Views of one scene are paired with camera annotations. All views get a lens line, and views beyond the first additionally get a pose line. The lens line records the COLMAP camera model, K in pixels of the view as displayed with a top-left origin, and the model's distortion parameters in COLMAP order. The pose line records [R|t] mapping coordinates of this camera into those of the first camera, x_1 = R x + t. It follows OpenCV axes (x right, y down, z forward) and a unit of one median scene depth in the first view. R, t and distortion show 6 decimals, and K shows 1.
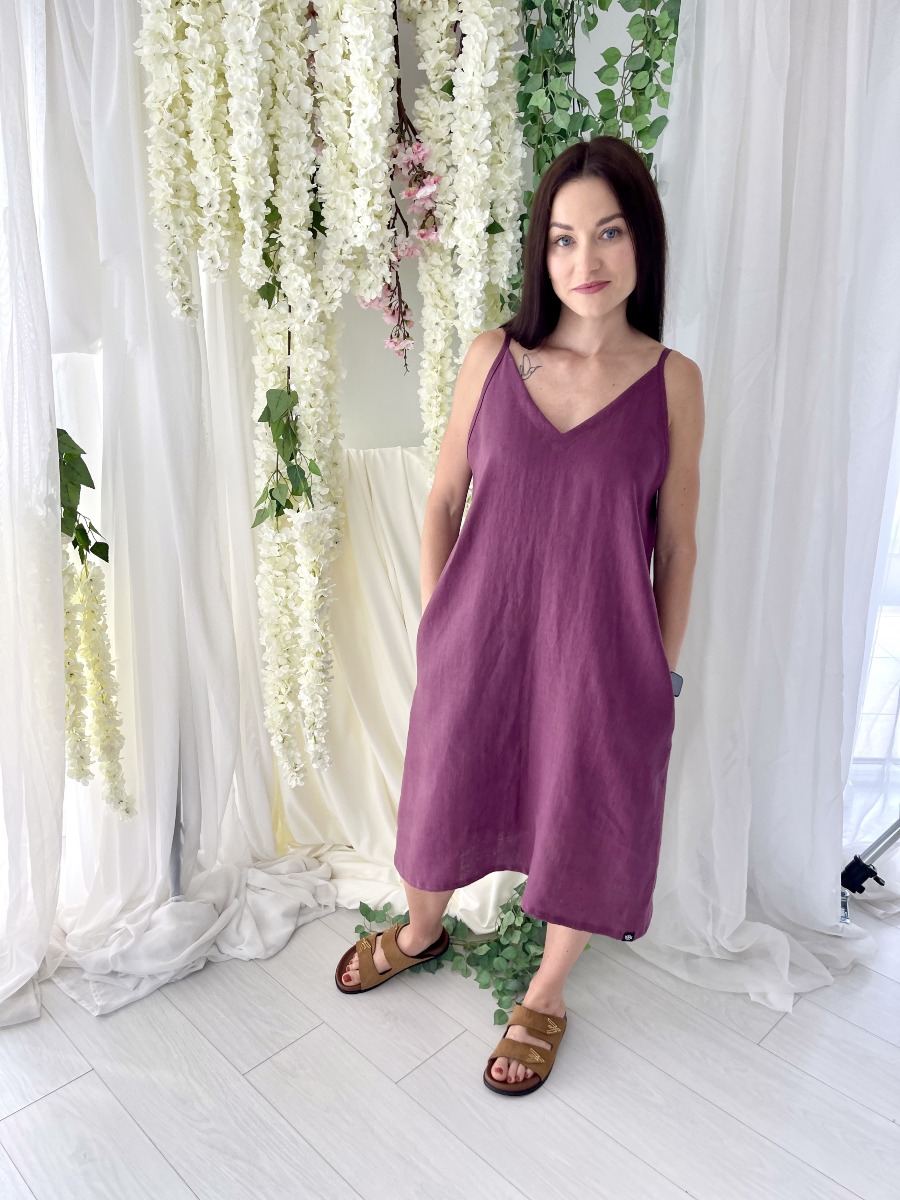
lens RADIAL K [[924.4, 0, 449.3], [0, 924.4, 560.9], [0, 0, 1]] dist [0.116801, -0.194458]
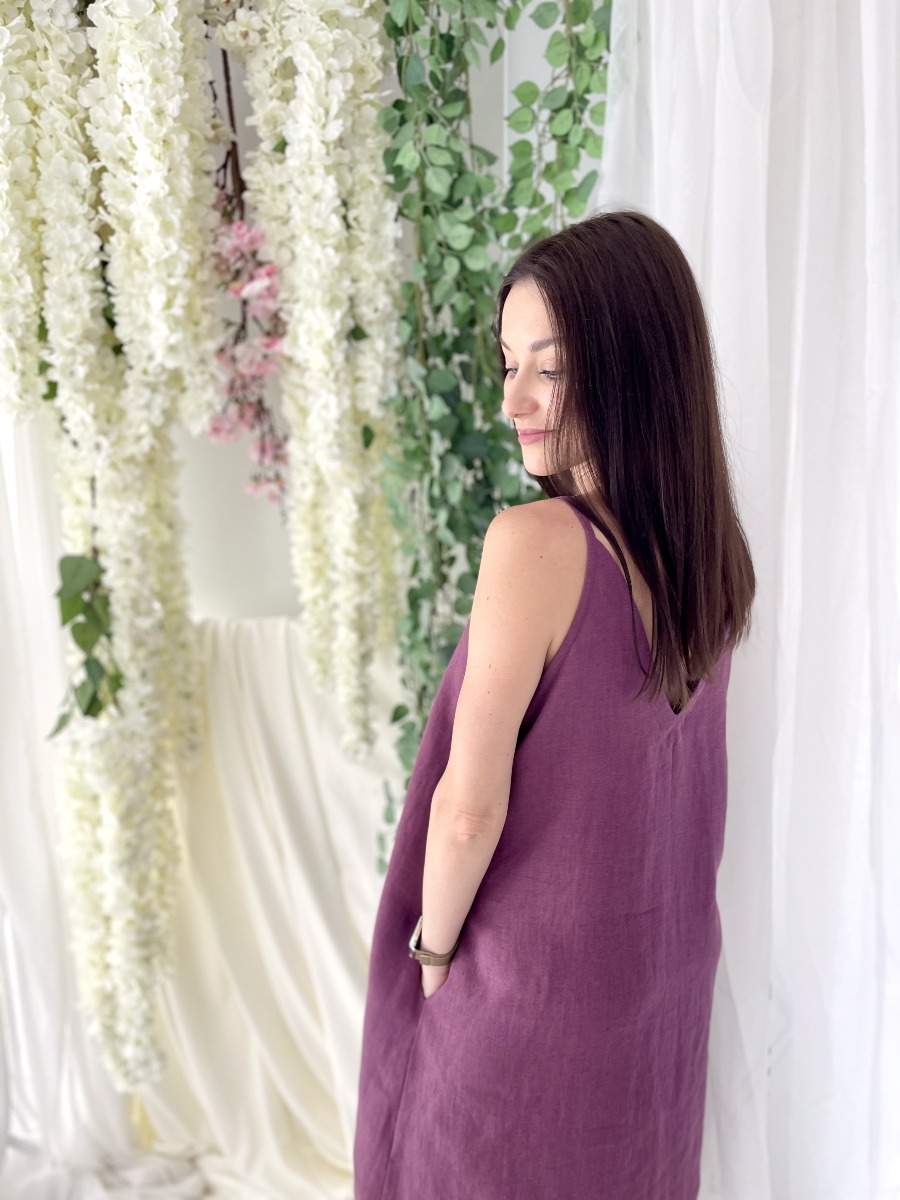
lens RADIAL K [[924.4, 0, 449.3], [0, 924.4, 560.9], [0, 0, 1]] dist [0.116801, -0.194458]
pose [[0.989776, 0.002630, -0.142605, 0.223958], [-0.016625, 0.995142, -0.097038, -0.119200], [0.141657, 0.098416, 0.985011, 0.337083]]
